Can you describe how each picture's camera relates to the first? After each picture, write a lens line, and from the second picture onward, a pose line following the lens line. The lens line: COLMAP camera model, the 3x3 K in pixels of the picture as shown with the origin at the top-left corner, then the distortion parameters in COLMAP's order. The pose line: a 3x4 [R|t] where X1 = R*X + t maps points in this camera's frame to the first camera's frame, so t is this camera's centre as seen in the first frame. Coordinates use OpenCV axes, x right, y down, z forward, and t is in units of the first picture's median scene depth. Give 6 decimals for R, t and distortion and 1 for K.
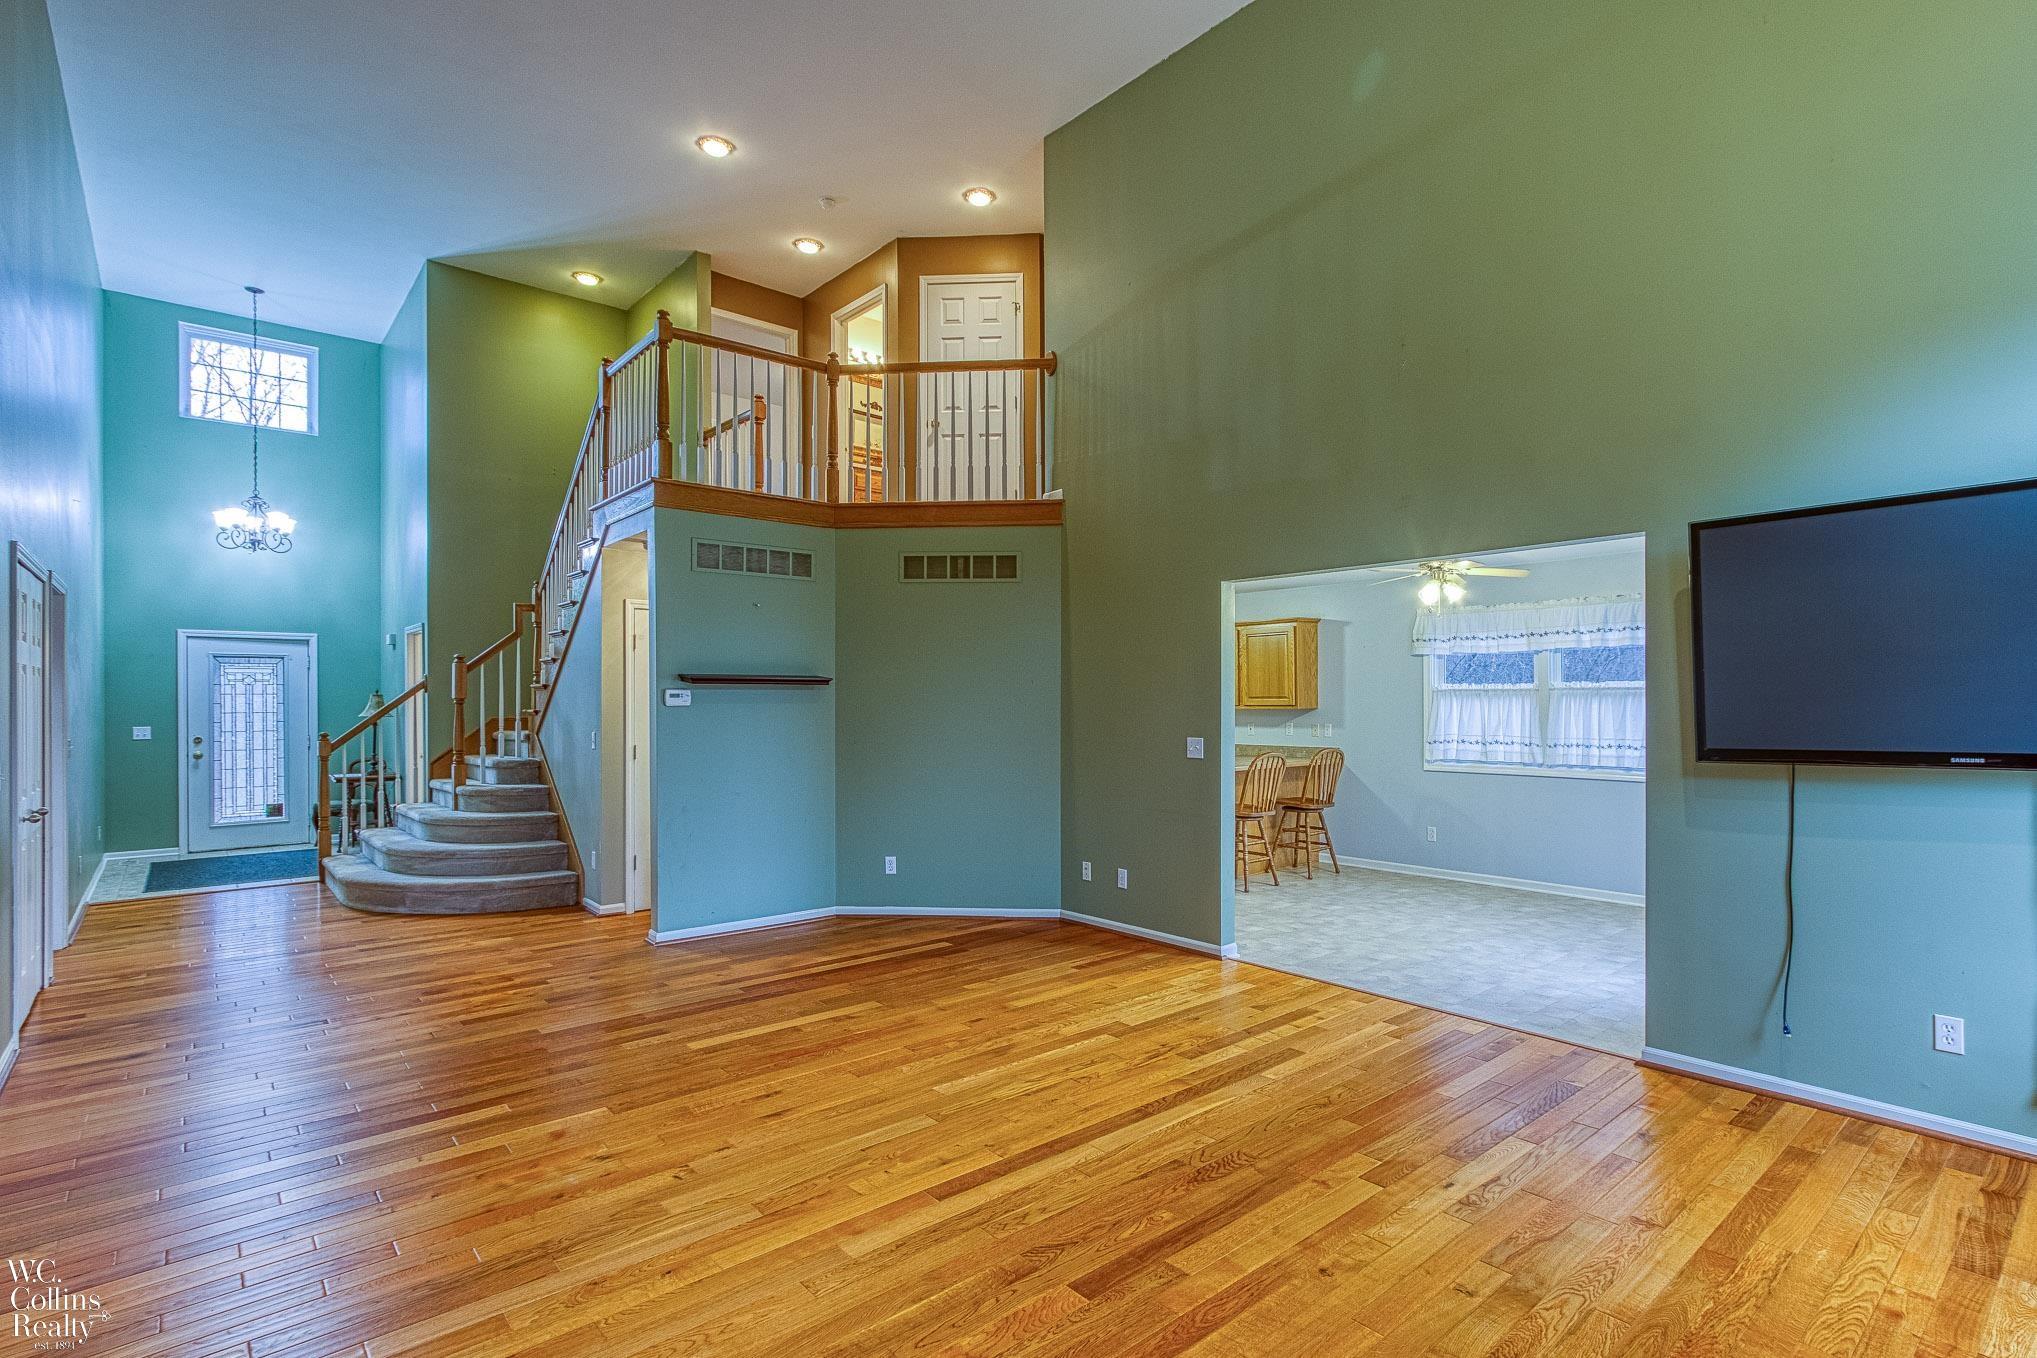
lens RADIAL K [[986.7, 0, 1040.9], [0, 986.7, 693.0], [0, 0, 1]] dist [0.001652, -0.000195]
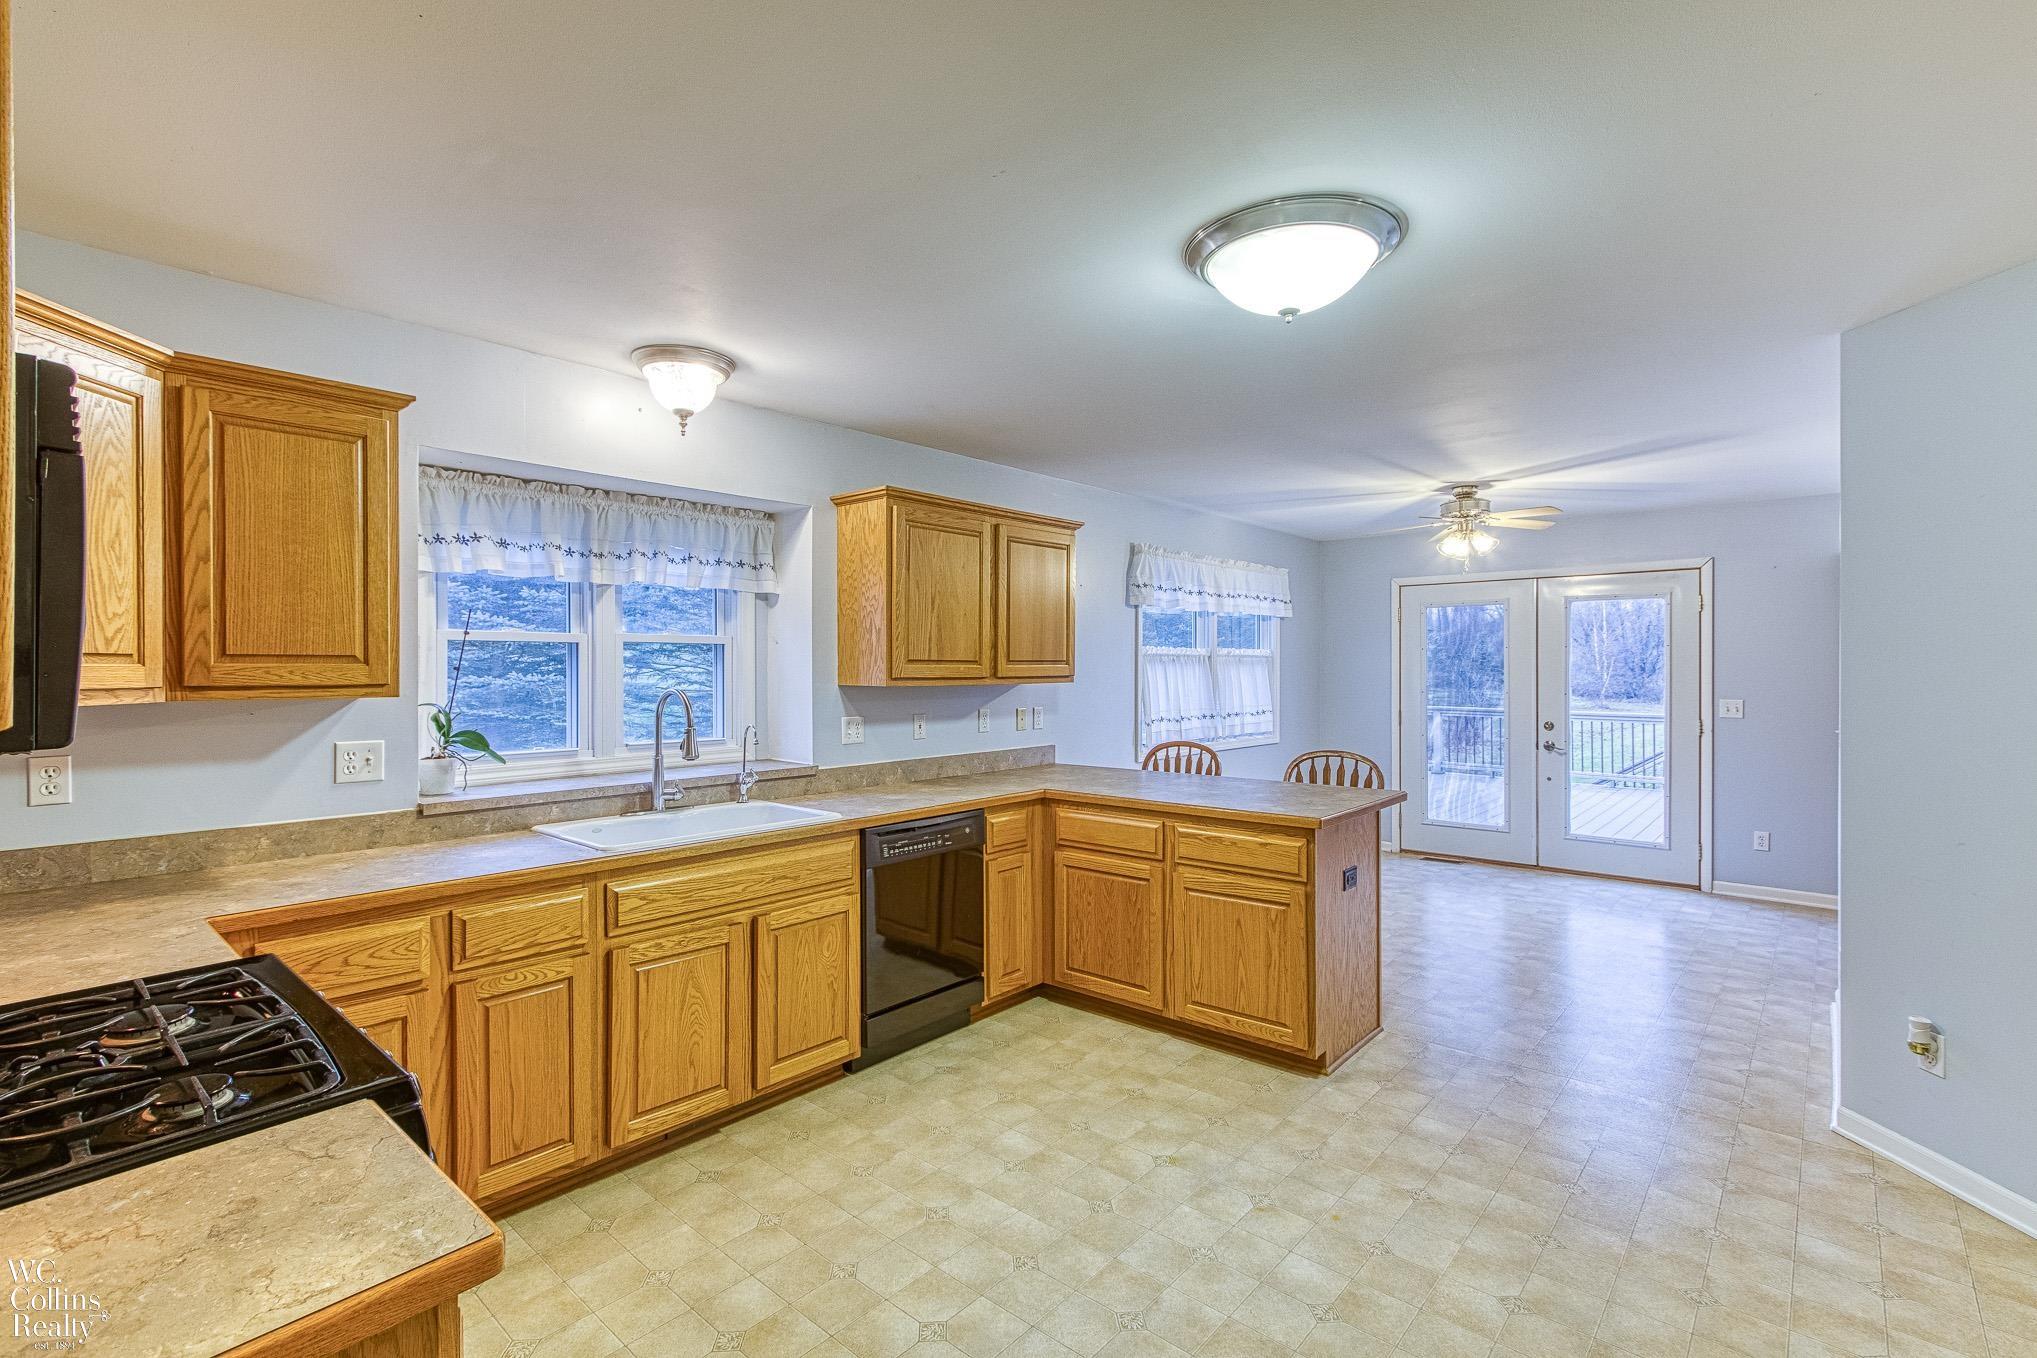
lens RADIAL K [[931.2, 0, 1020.9], [0, 931.2, 679.0], [0, 0, 1]] dist [-0.000869, 0.000459]
pose [[-0.127945, -0.008588, 0.991744, -0.508565], [-0.002018, 0.999963, 0.008399, 0.018989], [-0.991779, -0.000927, -0.127958, 2.053095]]
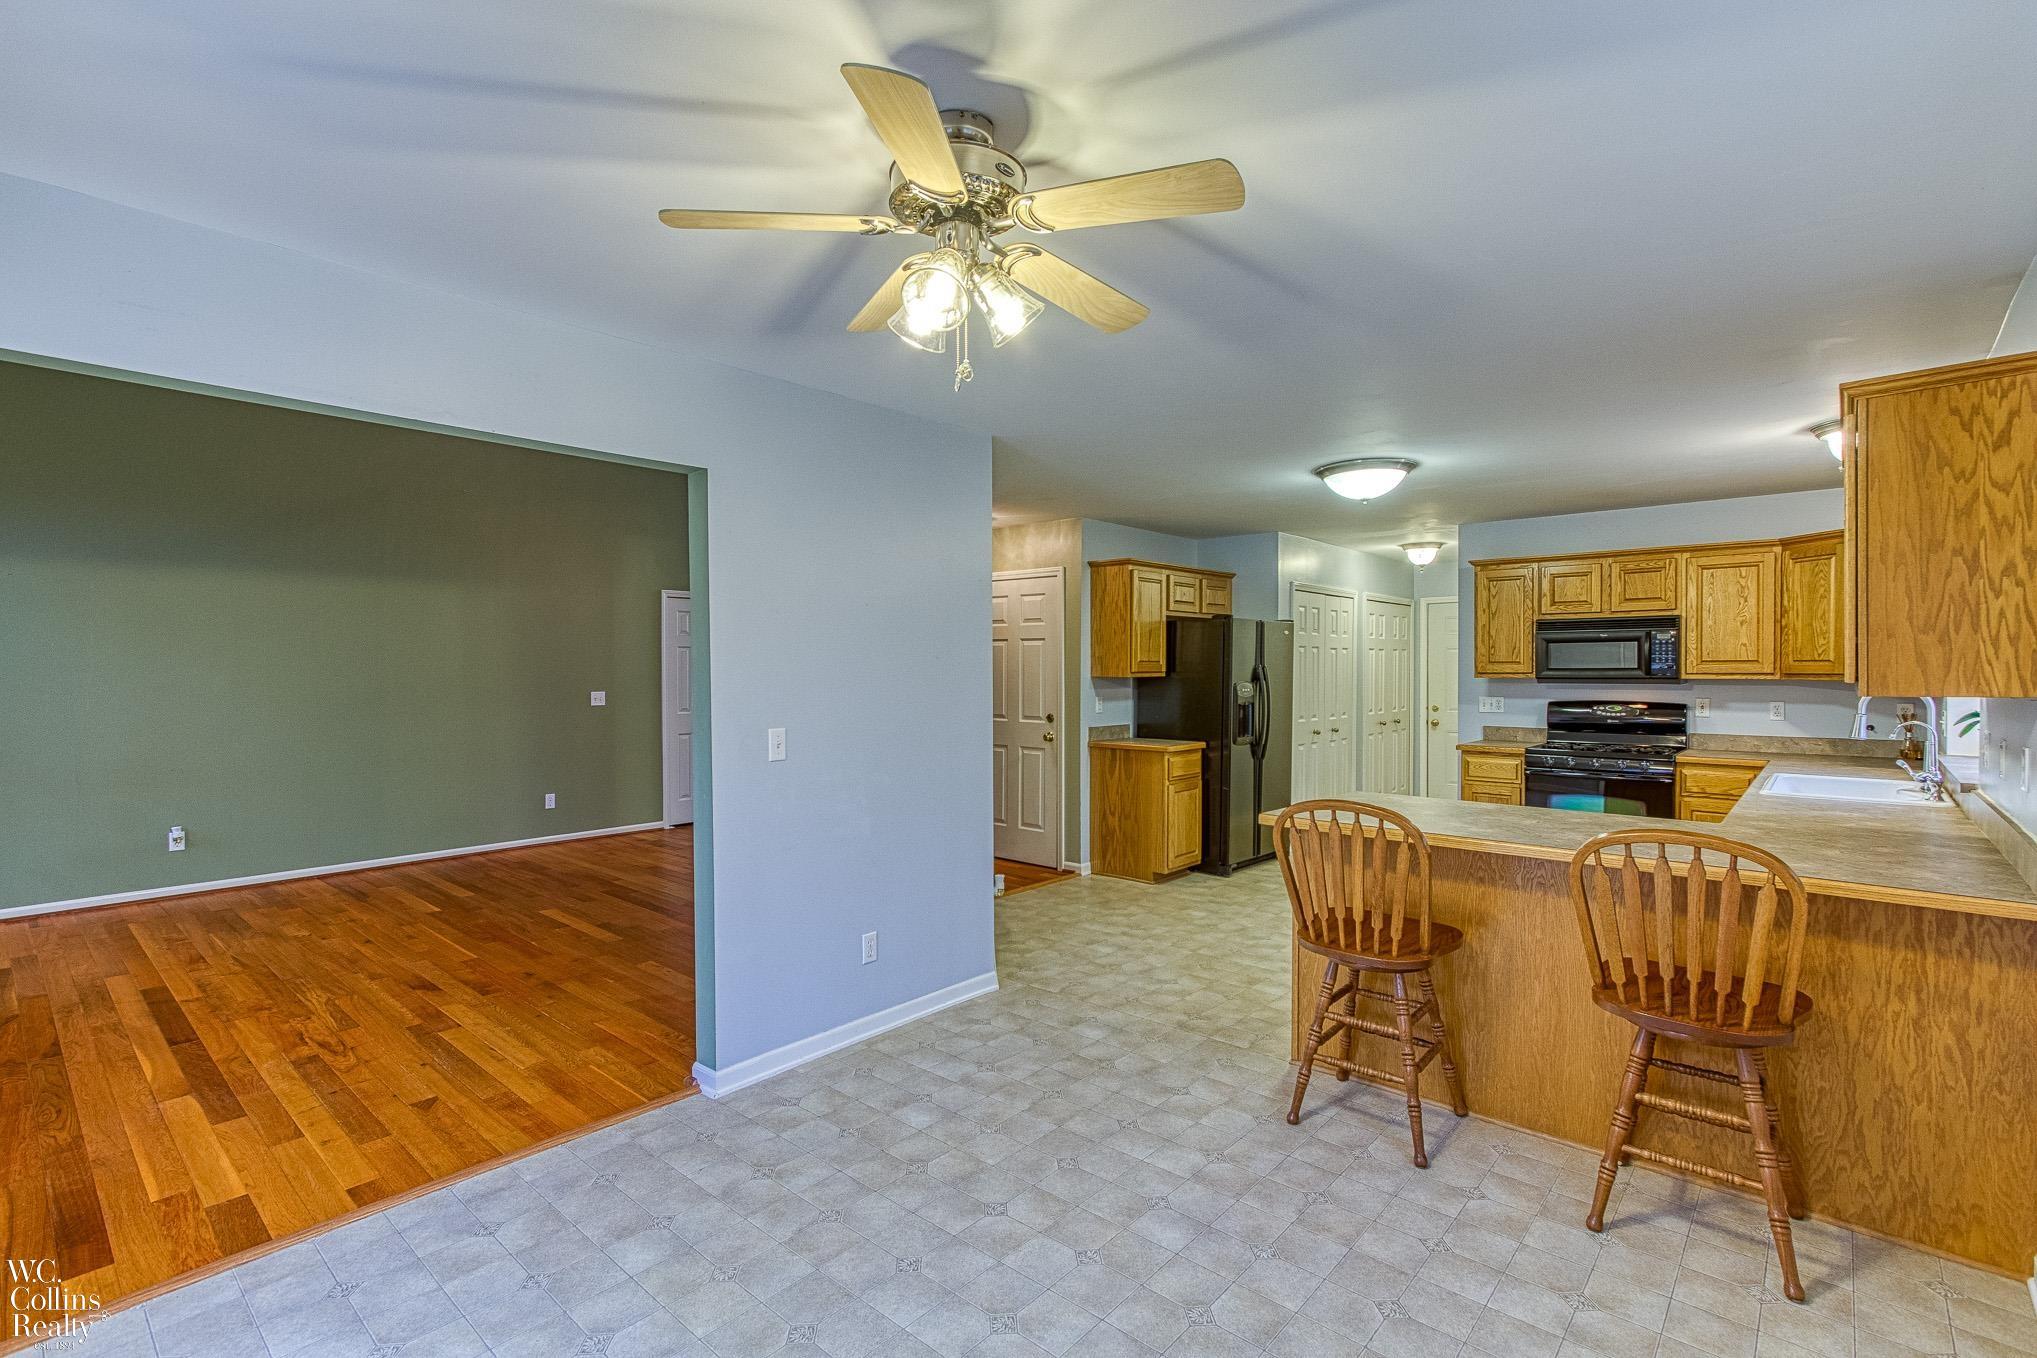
lens RADIAL K [[931.2, 0, 1026.1], [0, 931.2, 675.7], [0, 0, 1]] dist [-0.000869, 0.000459]
pose [[0.146024, 0.004393, -0.989271, 0.927346], [-0.004690, 0.999982, 0.003748, 0.019514], [0.989270, 0.004093, 0.146042, 1.328774]]
